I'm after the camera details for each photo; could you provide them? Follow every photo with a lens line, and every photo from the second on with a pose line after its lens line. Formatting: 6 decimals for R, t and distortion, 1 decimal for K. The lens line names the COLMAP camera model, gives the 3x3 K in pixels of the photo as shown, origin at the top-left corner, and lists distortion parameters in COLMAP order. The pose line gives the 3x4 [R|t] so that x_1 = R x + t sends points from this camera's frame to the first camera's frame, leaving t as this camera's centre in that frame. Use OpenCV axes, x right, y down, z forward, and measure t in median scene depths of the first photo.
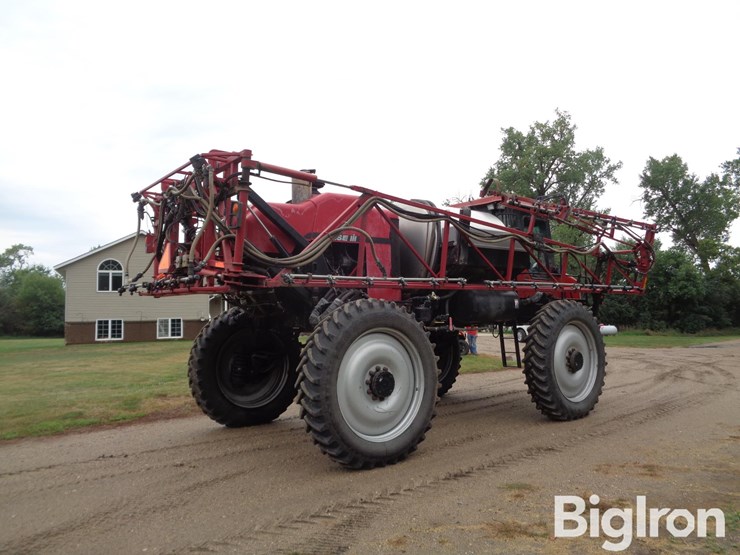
lens RADIAL K [[553.4, 0, 375.1], [0, 553.4, 274.9], [0, 0, 1]] dist [-0.003071, -0.004745]
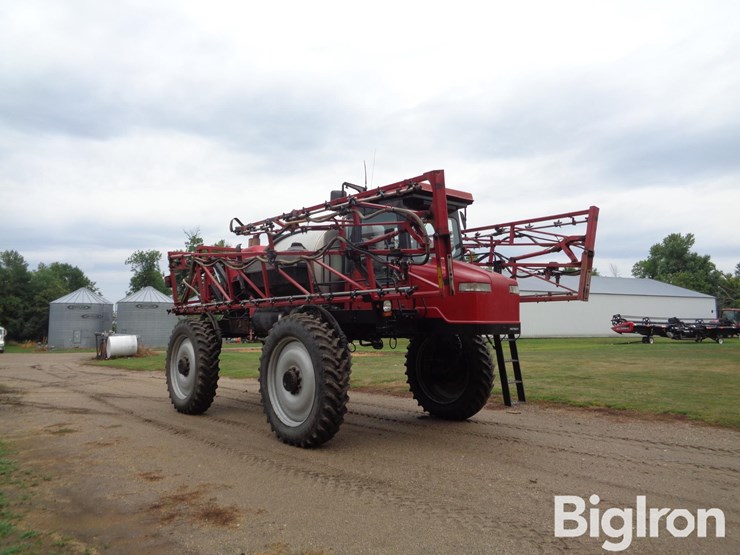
lens RADIAL K [[551.7, 0, 370.0], [0, 551.7, 277.5], [0, 0, 1]] dist [-0.008923, 0.003187]
pose [[0.013919, -0.065984, -0.997724, 0.319783], [0.085608, 0.994235, -0.064559, 0.014035], [0.996232, -0.084514, 0.019488, 0.281185]]
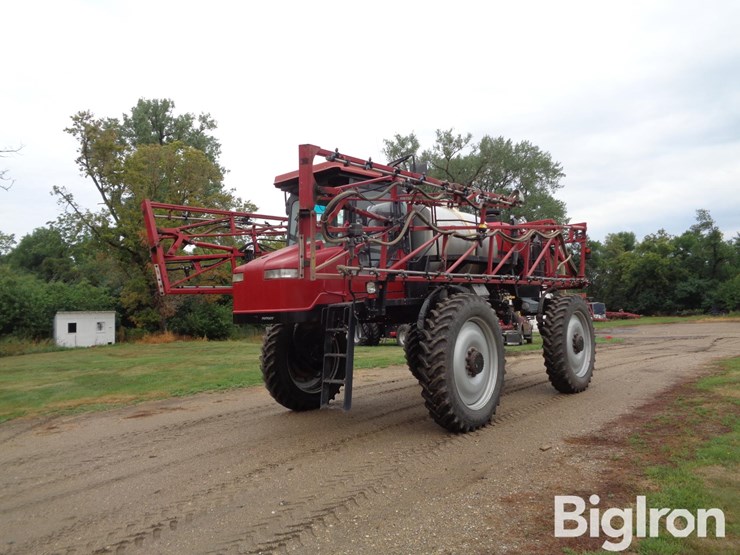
lens RADIAL K [[554.1, 0, 370.0], [0, 554.1, 277.5], [0, 0, 1]] dist [-0.003400, 0.005591]
pose [[-0.983517, 0.041907, -0.175895, 0.104329], [0.065723, 0.989090, -0.131842, 0.038703], [0.168450, -0.141229, -0.975540, 0.537503]]
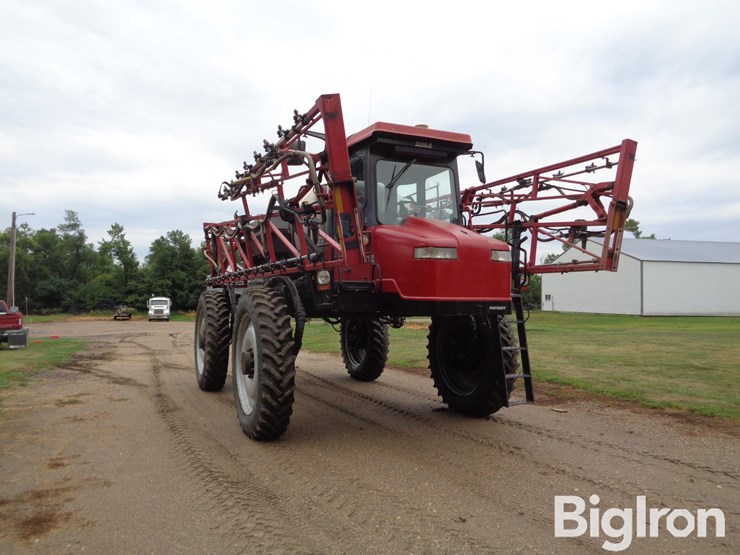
lens RADIAL K [[551.7, 0, 370.0], [0, 551.7, 277.5], [0, 0, 1]] dist [-0.008923, 0.003187]
pose [[-0.254529, -0.018276, -0.966892, 0.272056], [0.078273, 0.996152, -0.039434, 0.019373], [0.963892, -0.085719, -0.252119, 0.344853]]
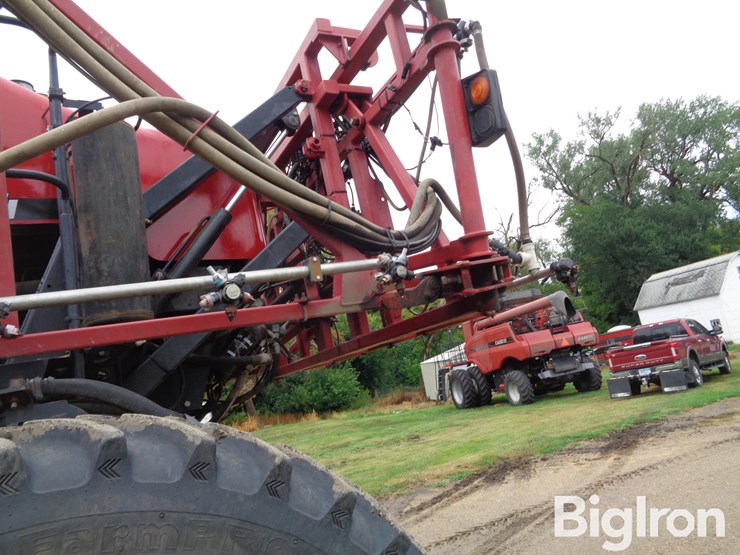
lens RADIAL K [[551.7, 0, 370.0], [0, 551.7, 277.5], [0, 0, 1]] dist [-0.008923, 0.003187]
pose [[-0.958171, 0.238945, 0.157523, -0.084374], [0.196494, 0.949417, -0.244944, 0.017379], [-0.208083, -0.203746, -0.956655, 0.281028]]
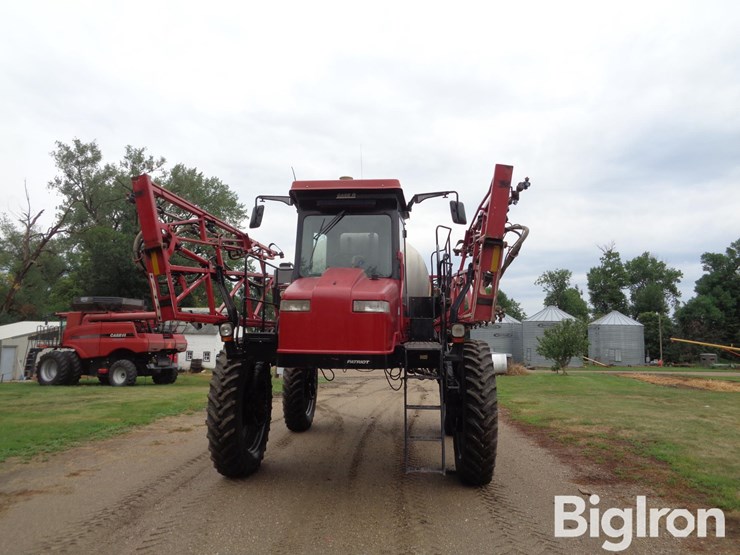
lens RADIAL K [[554.1, 0, 370.0], [0, 554.1, 277.5], [0, 0, 1]] dist [-0.003400, 0.005591]
pose [[-0.701473, -0.072177, -0.709032, 0.213922], [0.057454, 0.985894, -0.157203, 0.026127], [0.710377, -0.151011, -0.687431, 0.450496]]
